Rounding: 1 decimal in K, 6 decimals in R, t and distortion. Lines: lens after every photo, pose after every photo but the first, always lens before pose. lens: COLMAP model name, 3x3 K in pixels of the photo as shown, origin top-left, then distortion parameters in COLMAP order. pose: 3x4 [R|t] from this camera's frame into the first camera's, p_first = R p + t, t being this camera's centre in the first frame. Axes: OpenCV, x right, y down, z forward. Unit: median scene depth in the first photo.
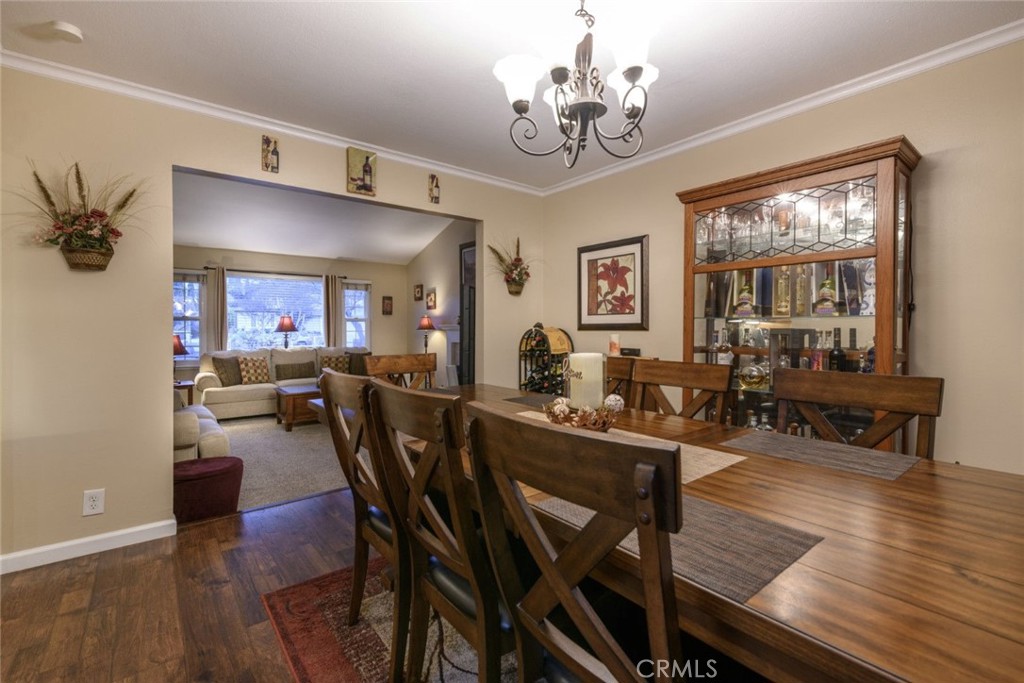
lens RADIAL K [[445.9, 0, 515.5], [0, 445.9, 337.6], [0, 0, 1]] dist [0.005740, 0.000548]
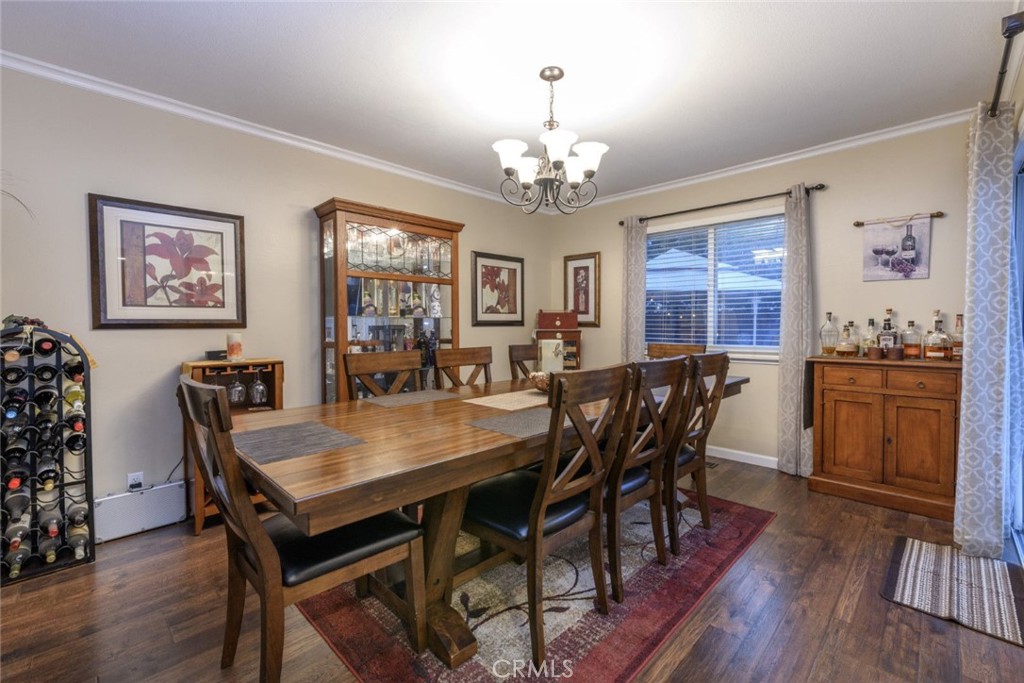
lens RADIAL K [[445.9, 0, 520.8], [0, 445.9, 335.4], [0, 0, 1]] dist [0.005740, 0.000548]
pose [[-0.120261, -0.023663, 0.992460, -0.589387], [0.025425, 0.999315, 0.026907, -0.011681], [-0.992417, 0.028470, -0.119577, 0.549728]]
